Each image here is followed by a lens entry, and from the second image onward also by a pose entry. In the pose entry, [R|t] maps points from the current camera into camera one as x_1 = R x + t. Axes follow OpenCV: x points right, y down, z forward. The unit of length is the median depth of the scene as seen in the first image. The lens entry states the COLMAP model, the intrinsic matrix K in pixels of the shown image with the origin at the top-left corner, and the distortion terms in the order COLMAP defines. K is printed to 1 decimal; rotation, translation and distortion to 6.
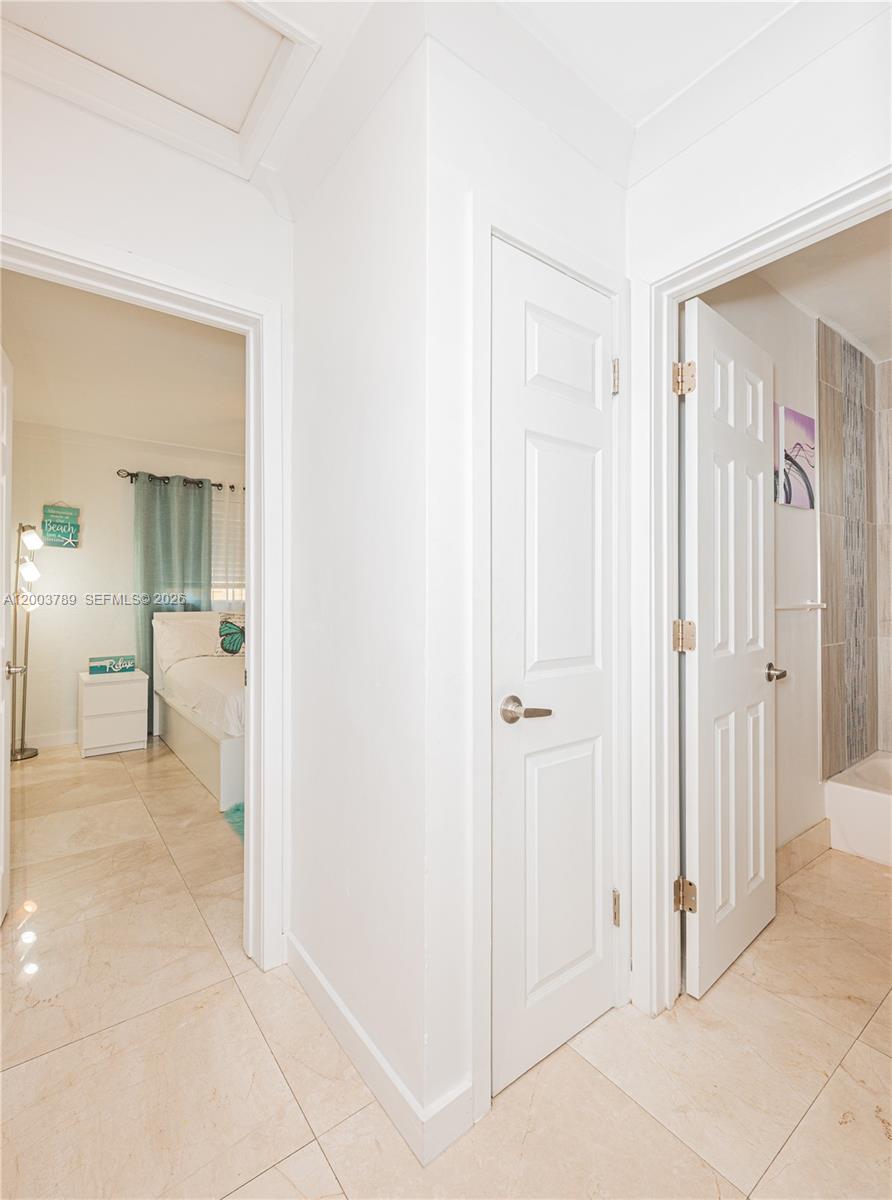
lens RADIAL K [[545.7, 0, 443.4], [0, 545.7, 589.5], [0, 0, 1]] dist [0.000163, 0.000183]
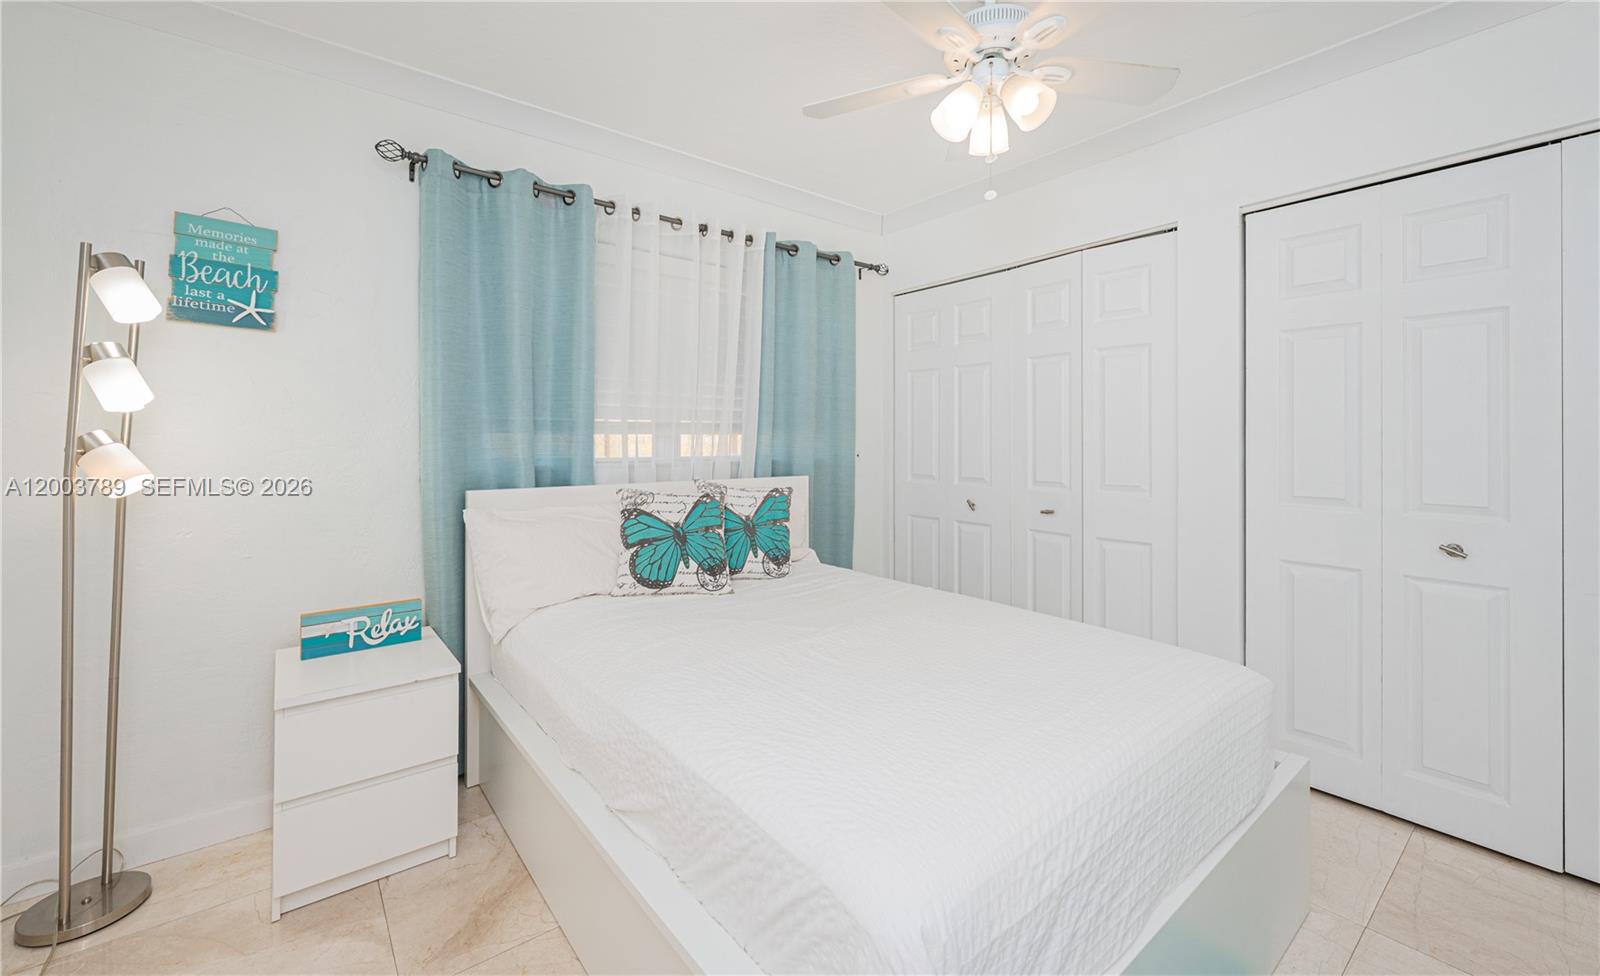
lens RADIAL K [[644.9, 0, 803.8], [0, 644.9, 438.7], [0, 0, 1]] dist [-0.000594, -0.000136]
pose [[0.999304, 0.000462, 0.037307, -0.298368], [-0.000663, 0.999985, 0.005375, -0.001050], [-0.037304, -0.005396, 0.999289, 0.509603]]
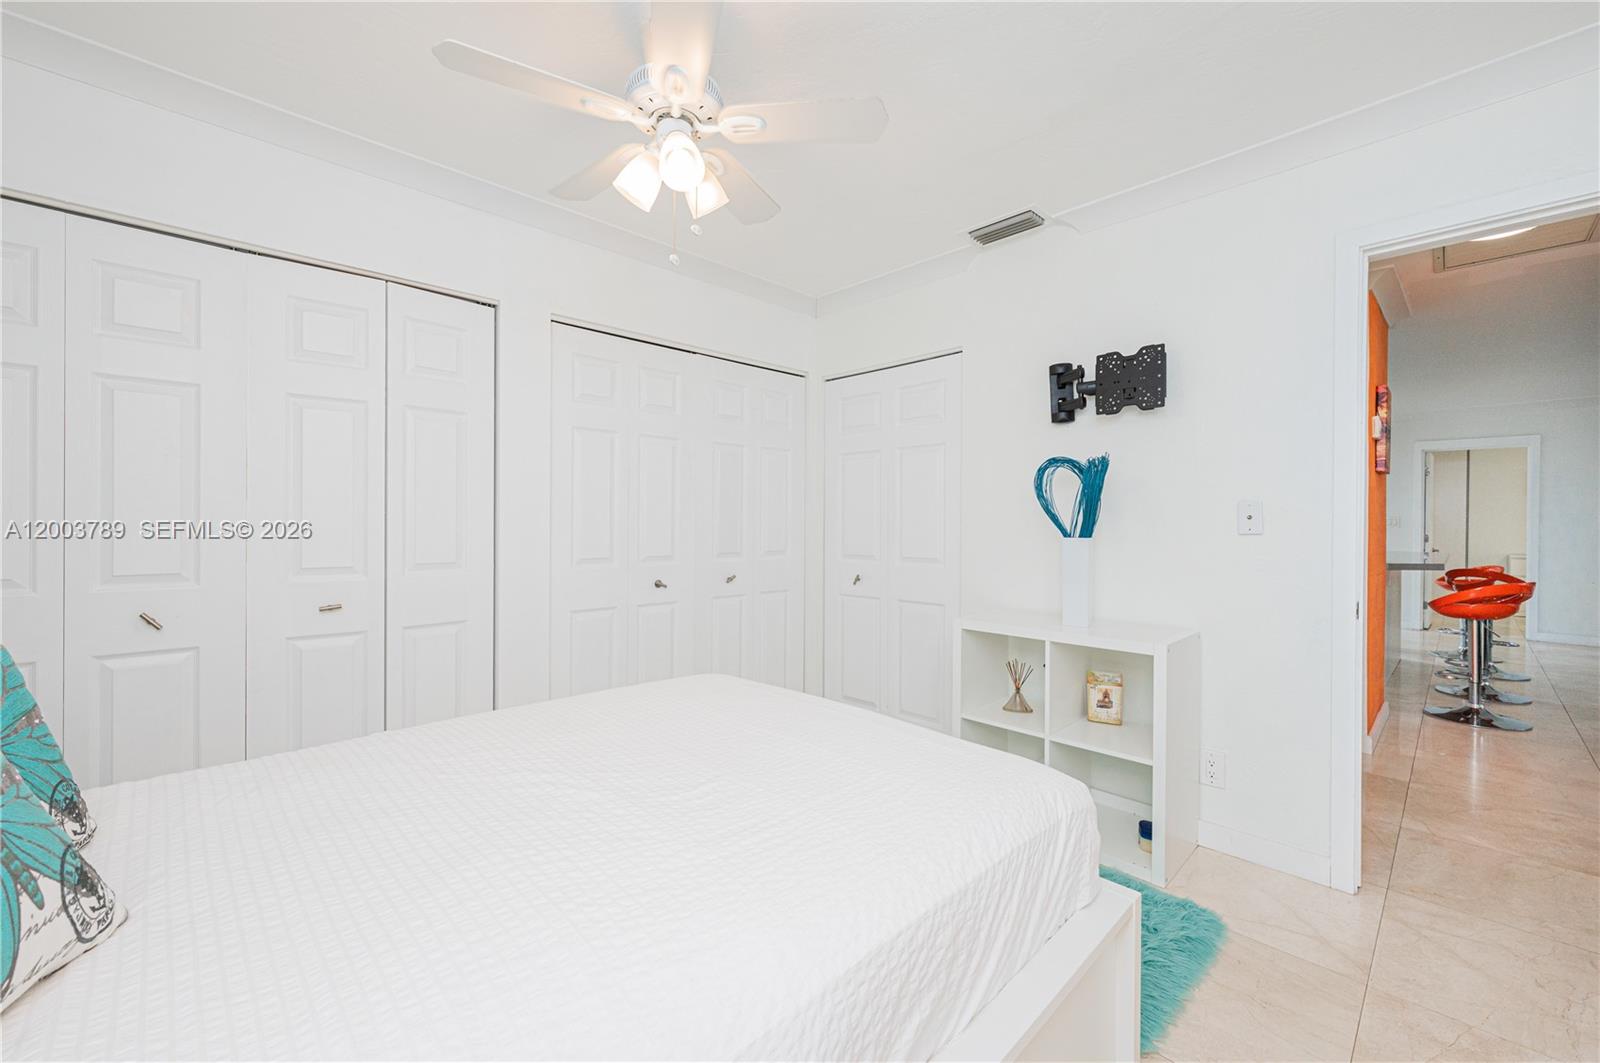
lens RADIAL K [[638.9, 0, 796.9], [0, 638.9, 525.0], [0, 0, 1]] dist [-0.002108, 0.000215]
pose [[-0.120500, -0.005804, 0.992696, -0.552319], [-0.011323, 0.999926, 0.004472, 0.007689], [-0.992649, -0.010701, -0.120557, 0.863883]]
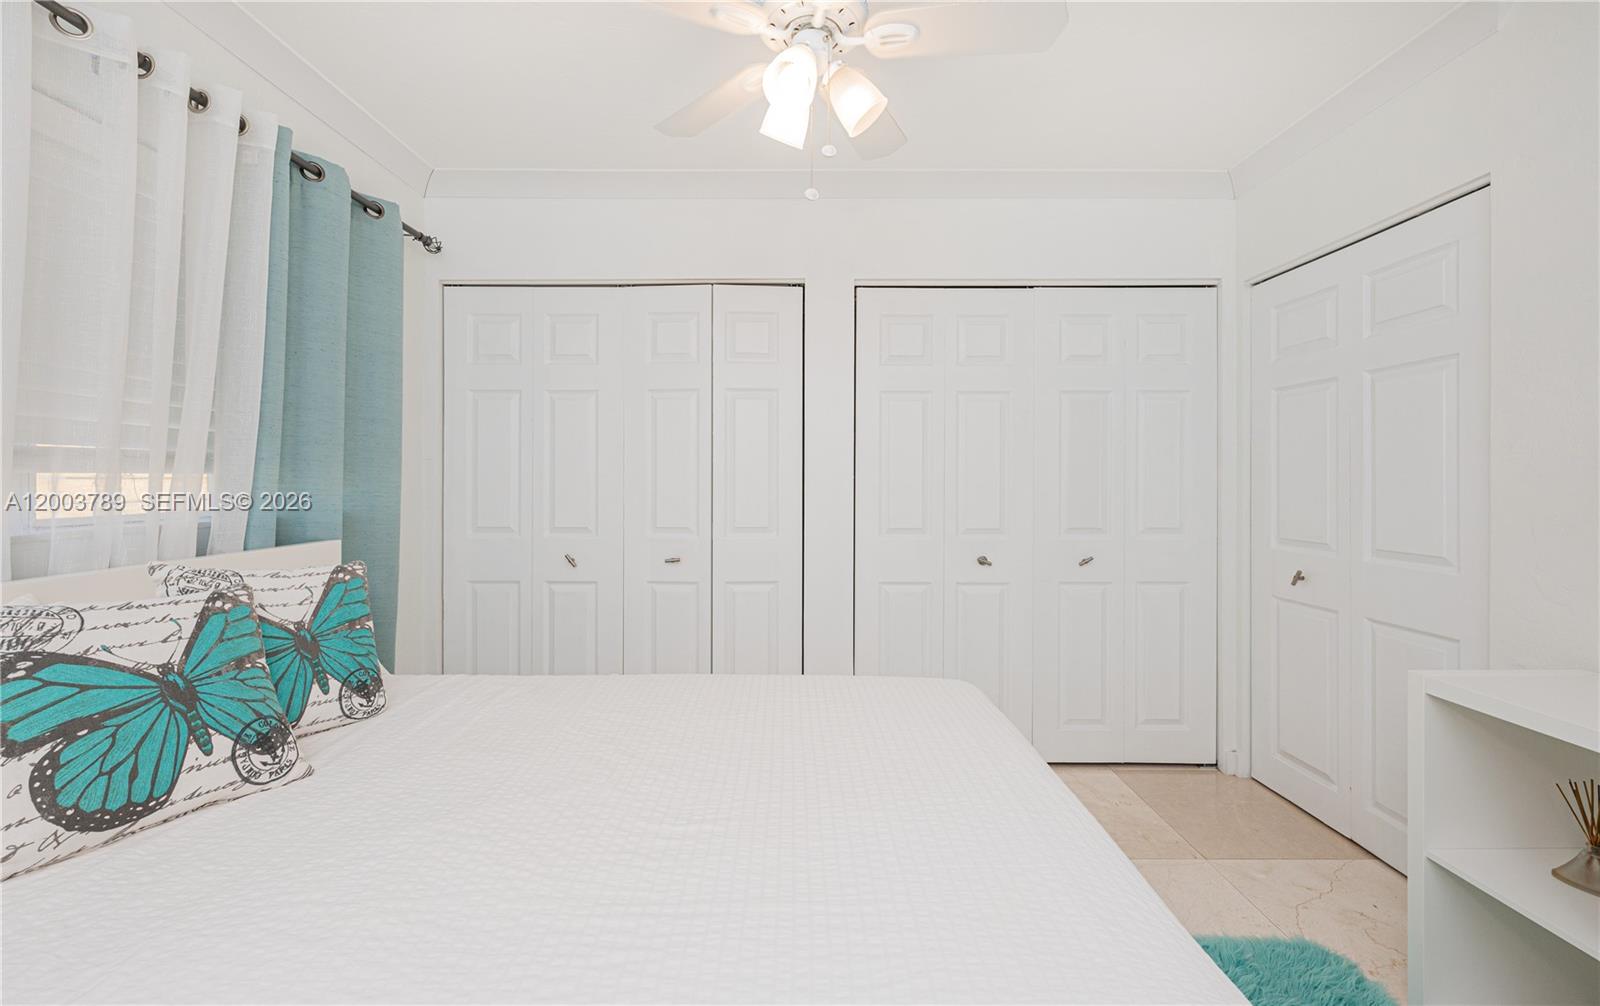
lens RADIAL K [[640.3, 0, 802.6], [0, 640.3, 478.6], [0, 0, 1]] dist [0.000524, -0.000337]
pose [[0.600146, 0.000759, 0.799890, -0.432412], [-0.006024, 0.999975, 0.003570, -0.002489], [-0.799868, -0.006961, 0.600136, 0.700761]]
